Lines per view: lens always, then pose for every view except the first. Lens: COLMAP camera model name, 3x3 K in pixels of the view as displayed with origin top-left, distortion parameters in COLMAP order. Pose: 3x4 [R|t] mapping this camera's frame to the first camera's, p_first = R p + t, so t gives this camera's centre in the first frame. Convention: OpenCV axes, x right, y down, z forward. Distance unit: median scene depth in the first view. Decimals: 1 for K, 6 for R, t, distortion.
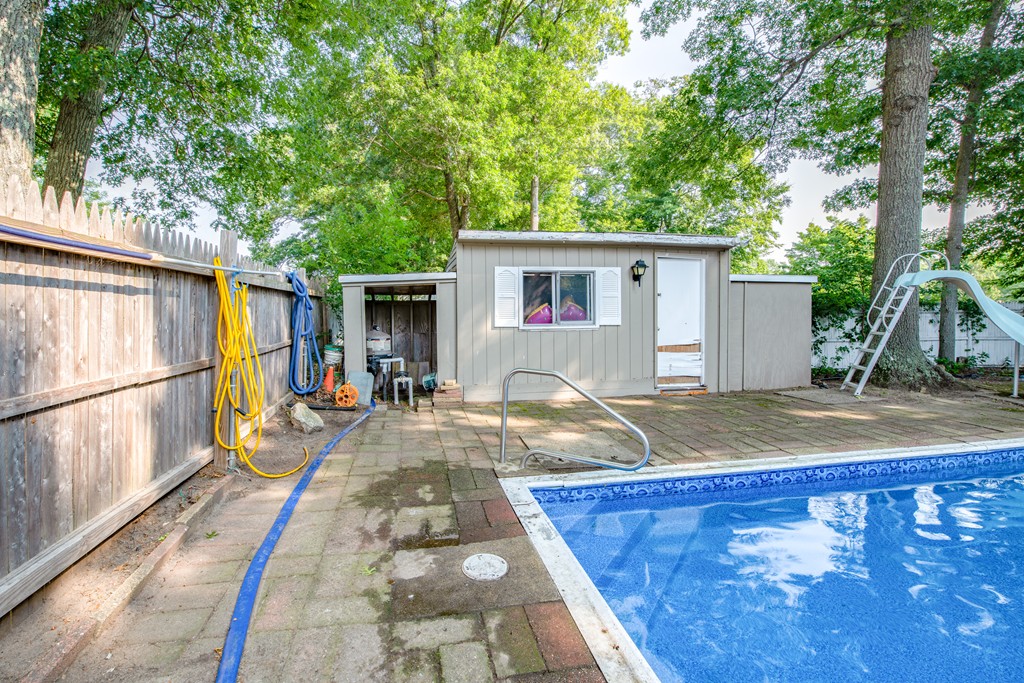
lens RADIAL K [[442.9, 0, 518.1], [0, 442.9, 337.6], [0, 0, 1]] dist [0.000264, -0.000126]
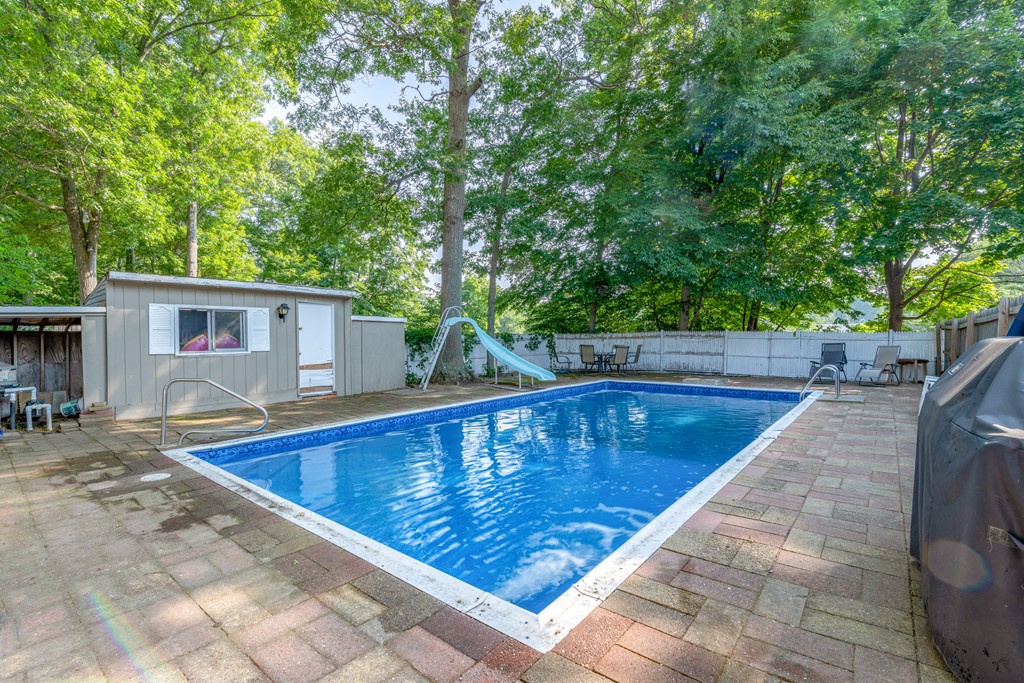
lens RADIAL K [[439.3, 0, 502.4], [0, 439.3, 344.3], [0, 0, 1]] dist [-0.000019, -0.000394]
pose [[0.798068, -0.009195, 0.602498, -0.006891], [0.040301, 0.998459, -0.038145, 0.030102], [-0.601218, 0.054724, 0.797209, -0.479196]]
